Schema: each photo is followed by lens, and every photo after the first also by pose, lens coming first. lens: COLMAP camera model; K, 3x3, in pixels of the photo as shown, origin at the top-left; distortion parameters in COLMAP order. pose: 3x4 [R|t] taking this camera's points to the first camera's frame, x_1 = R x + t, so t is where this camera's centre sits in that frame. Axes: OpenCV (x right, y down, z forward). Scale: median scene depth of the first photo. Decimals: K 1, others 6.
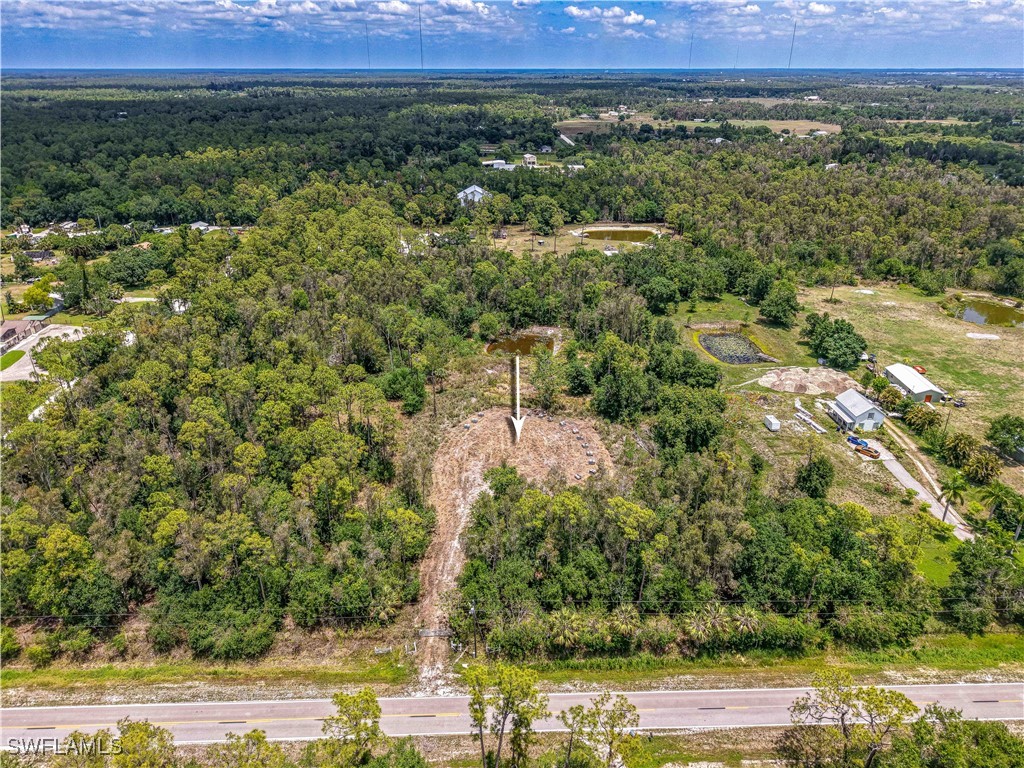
lens RADIAL K [[703.3, 0, 494.7], [0, 703.3, 379.4], [0, 0, 1]] dist [0.001756, -0.006959]
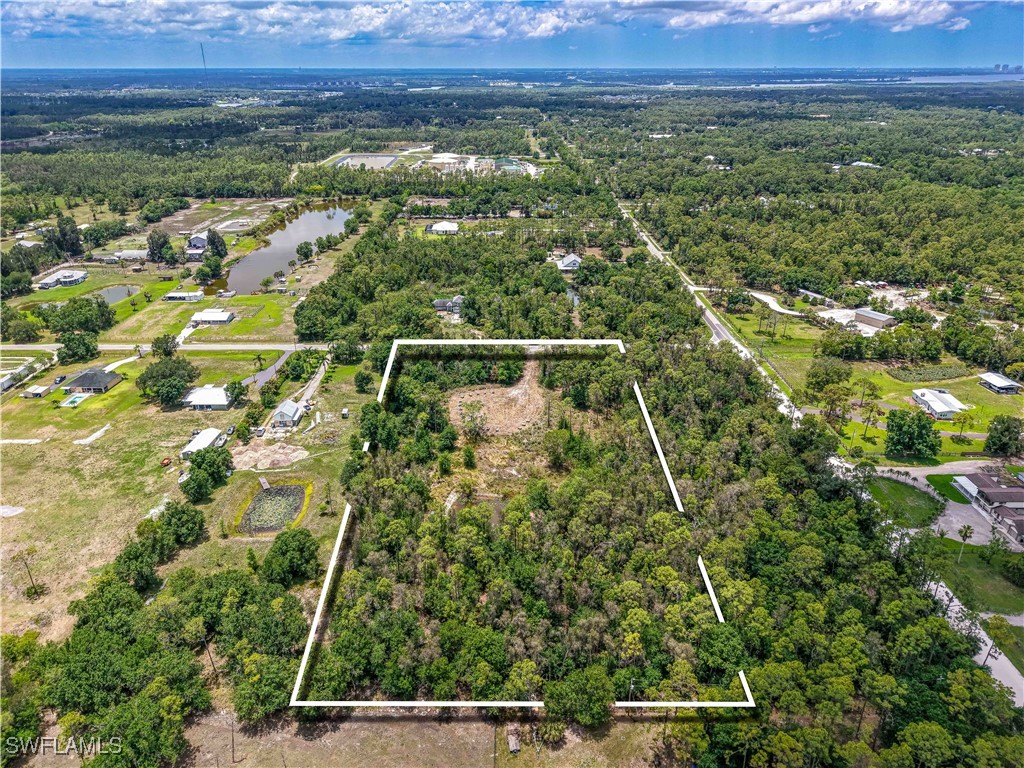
lens RADIAL K [[703.3, 0, 494.7], [0, 703.3, 379.4], [0, 0, 1]] dist [0.001756, -0.006959]
pose [[-0.999487, -0.013732, 0.028945, -0.010066], [0.012602, 0.662121, 0.749291, -1.009595], [-0.029455, 0.749271, -0.661608, 1.653791]]
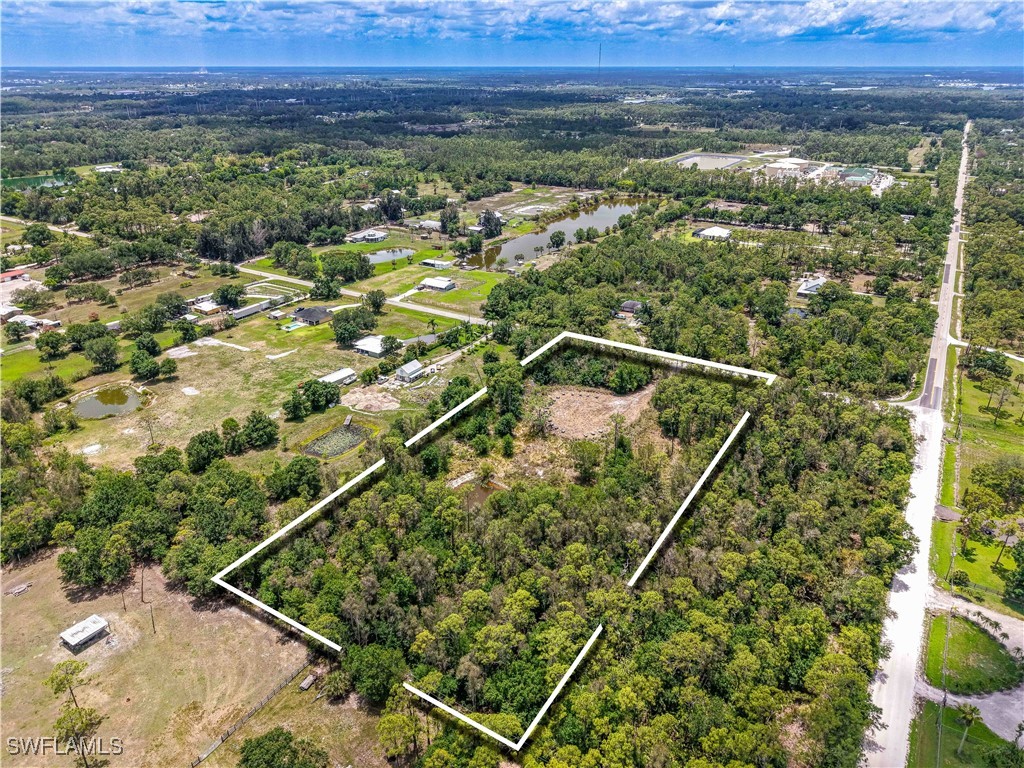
lens RADIAL K [[703.3, 0, 494.7], [0, 703.3, 379.4], [0, 0, 1]] dist [0.001756, -0.006959]
pose [[-0.822608, -0.229553, 0.520213, -0.520235], [0.239119, 0.690399, 0.682767, -0.943879], [-0.515886, 0.686043, -0.513037, 1.521876]]
